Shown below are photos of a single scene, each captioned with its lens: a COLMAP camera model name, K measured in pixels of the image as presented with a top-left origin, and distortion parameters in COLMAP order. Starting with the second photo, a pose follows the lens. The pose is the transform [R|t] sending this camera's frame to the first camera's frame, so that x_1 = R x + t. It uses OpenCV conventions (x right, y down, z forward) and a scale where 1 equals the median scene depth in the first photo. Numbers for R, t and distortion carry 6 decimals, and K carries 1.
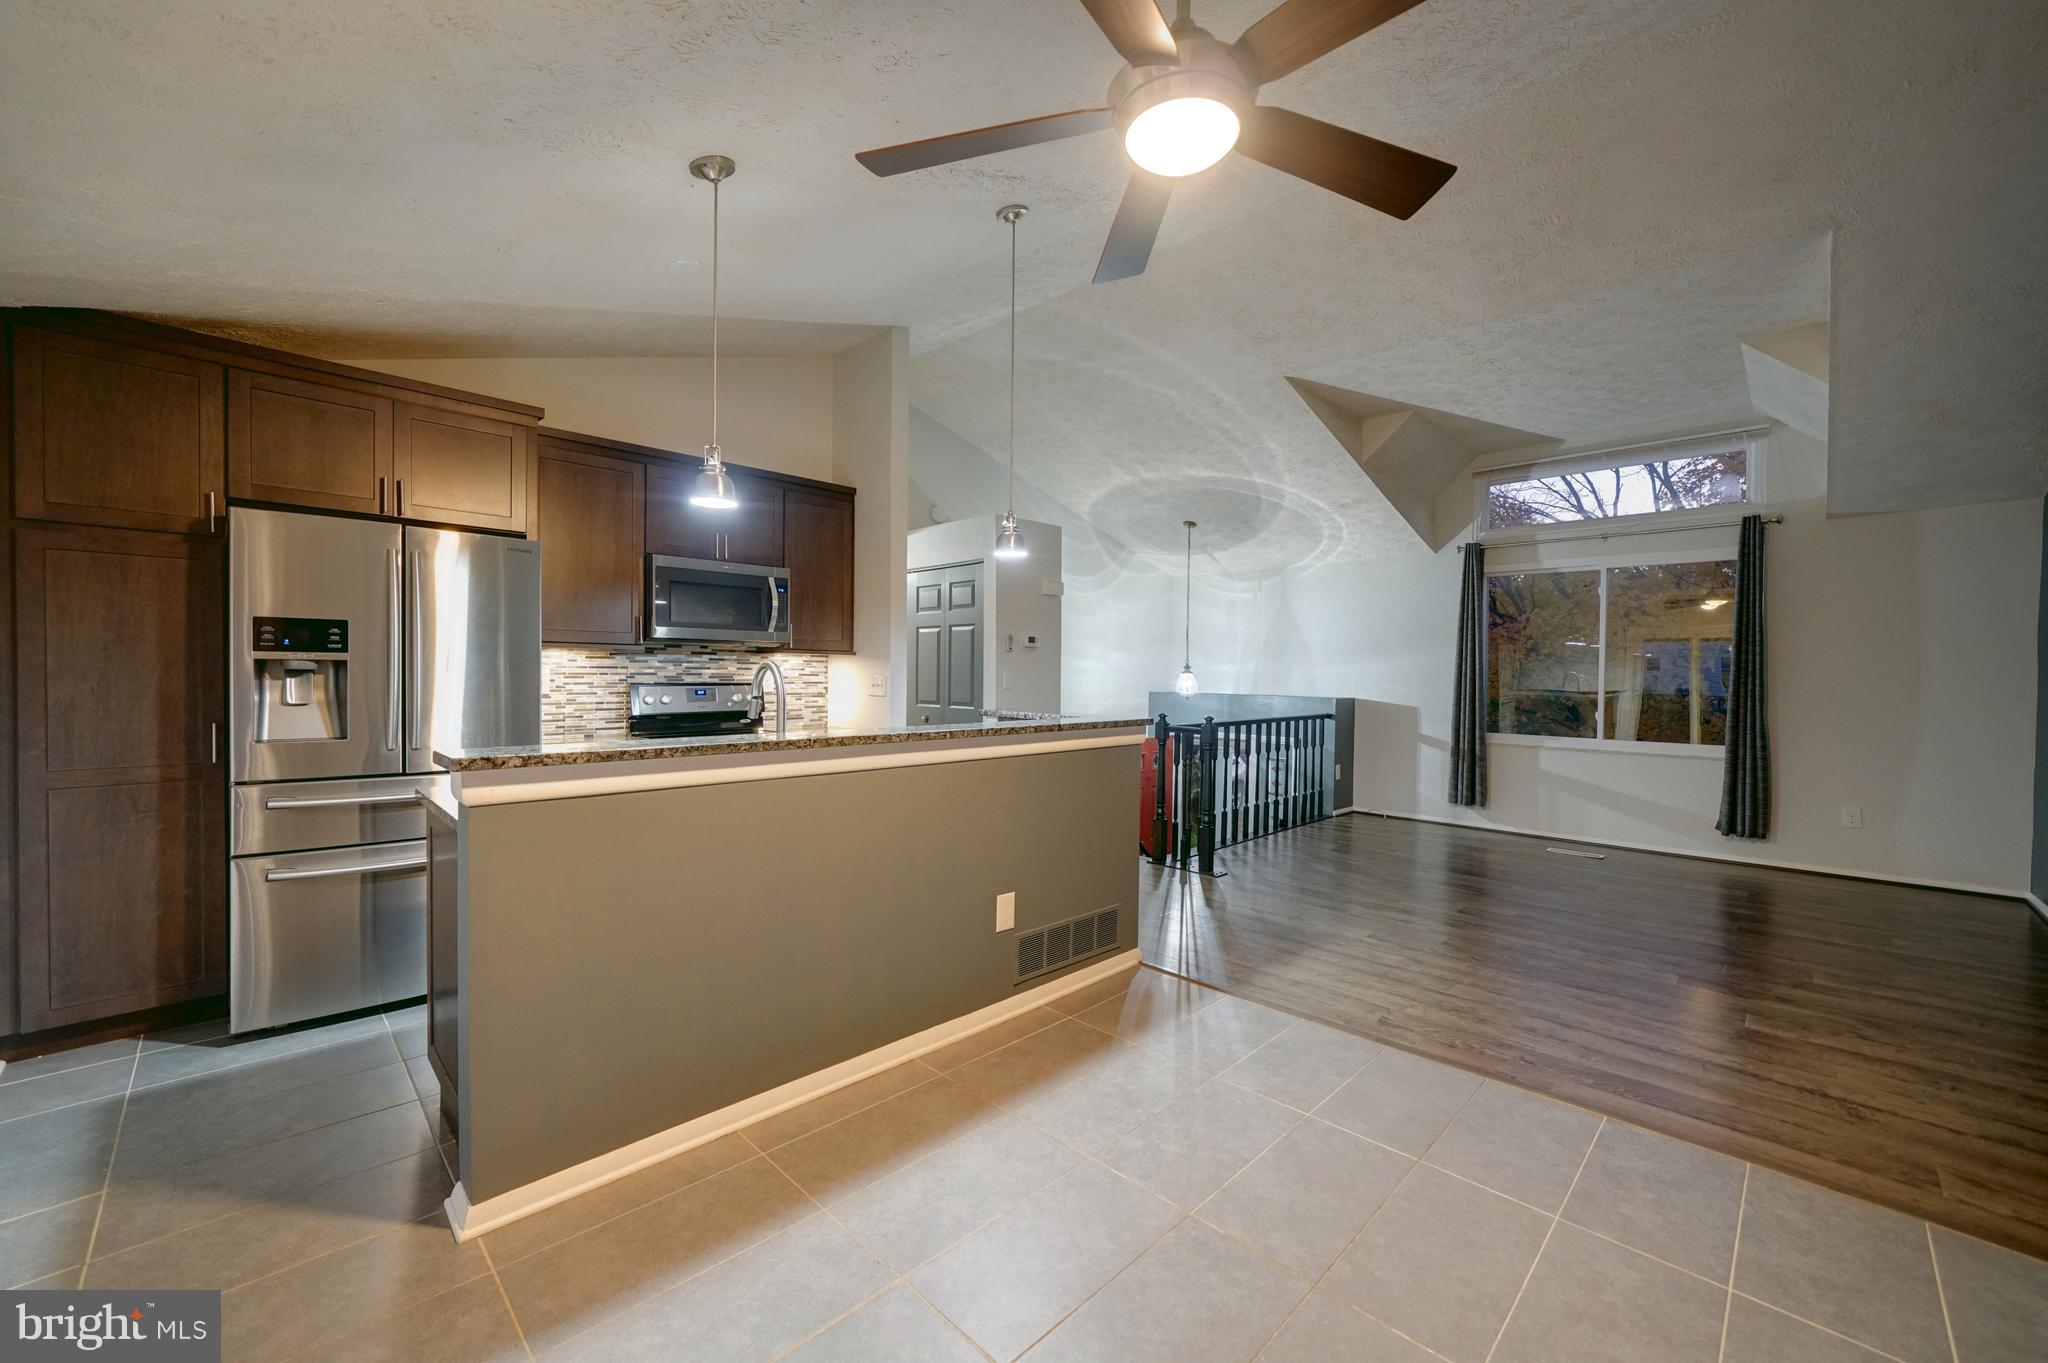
lens RADIAL K [[794.5, 0, 1015.1], [0, 794.5, 684.8], [0, 0, 1]] dist [-0.002764, 0.000072]
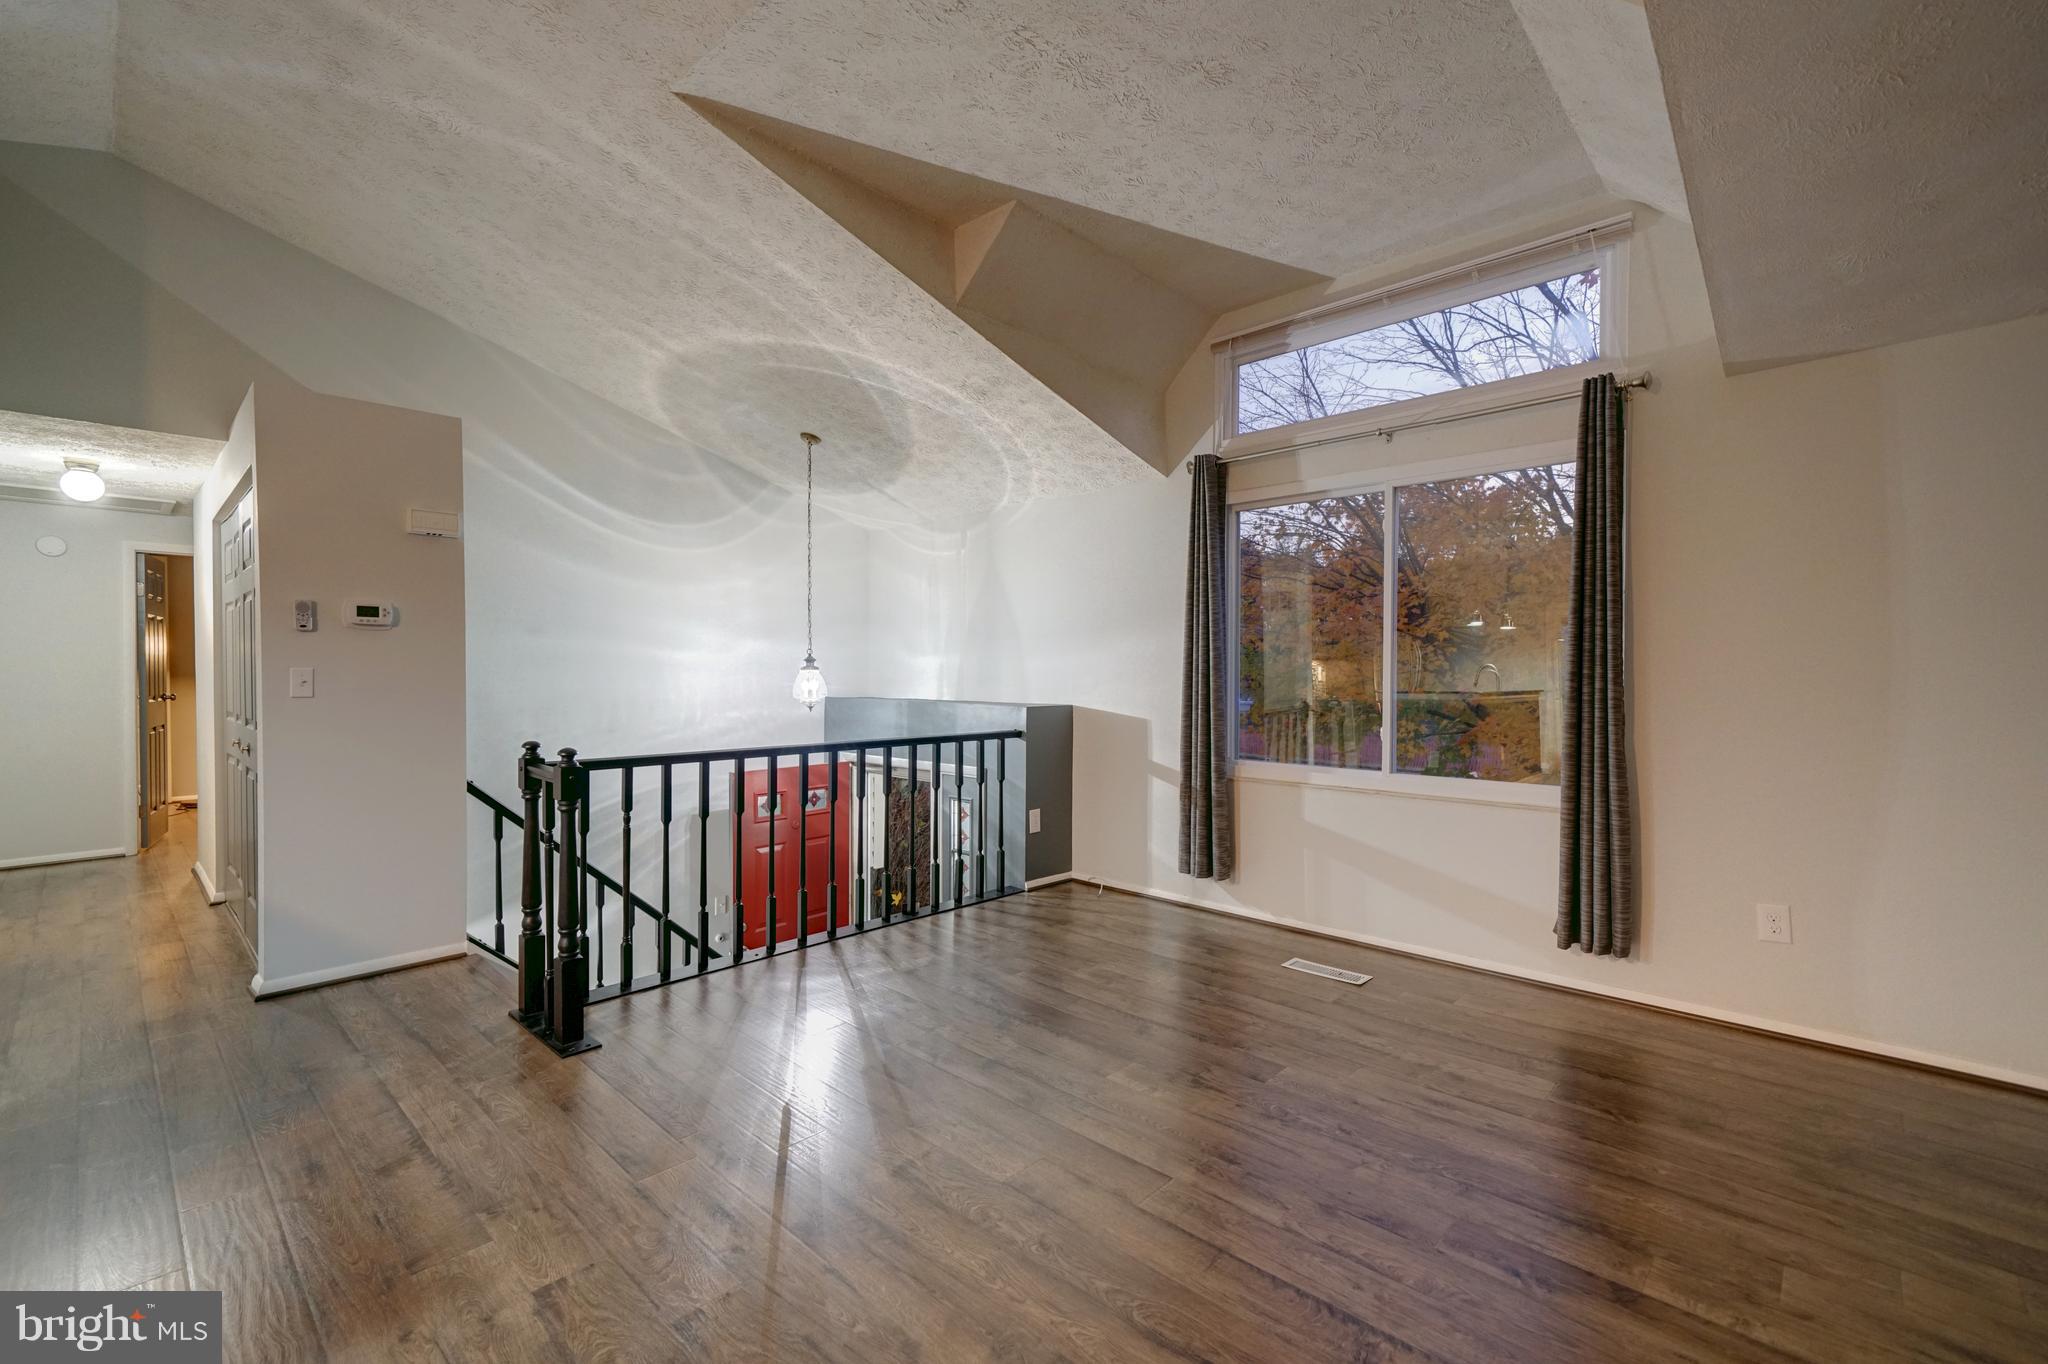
lens RADIAL K [[884.9, 0, 989.8], [0, 884.9, 684.4], [0, 0, 1]] dist [-0.001276, -0.000374]
pose [[0.999797, -0.008101, 0.018463, 0.594247], [0.008145, 0.999964, -0.002289, 0.001142], [-0.018444, 0.002439, 0.999827, 0.470940]]
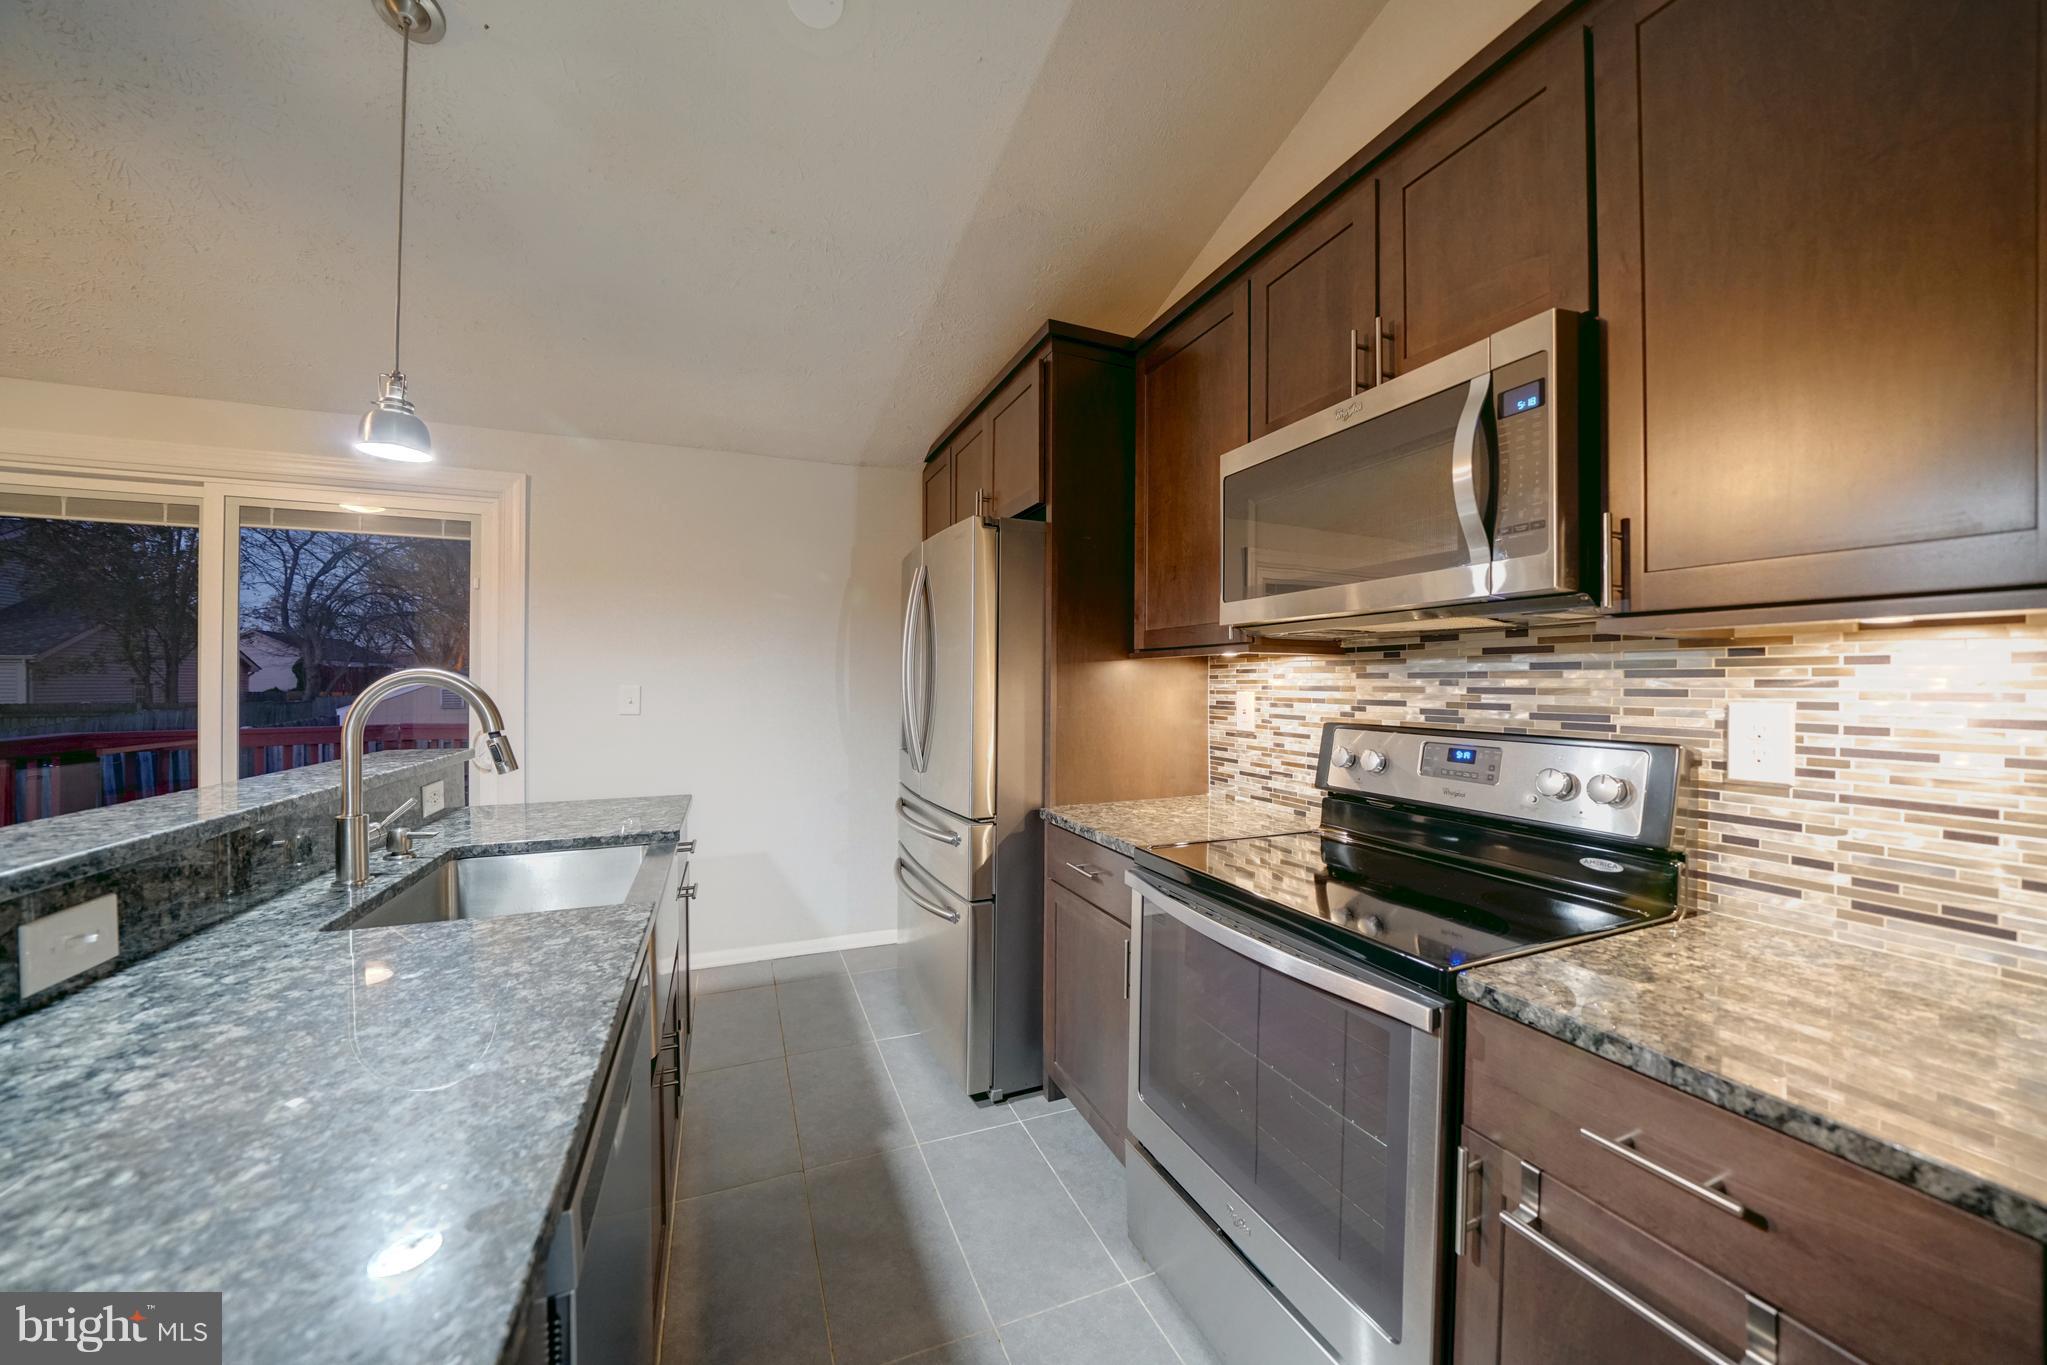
lens RADIAL K [[706.3, 0, 1022.5], [0, 706.3, 685.0], [0, 0, 1]] dist [-0.019248, 0.000274]
pose [[-0.372366, -0.008669, -0.928046, -0.010295], [-0.022303, 0.999751, -0.000390, -0.018991], [0.927818, 0.020553, -0.372466, 0.943615]]
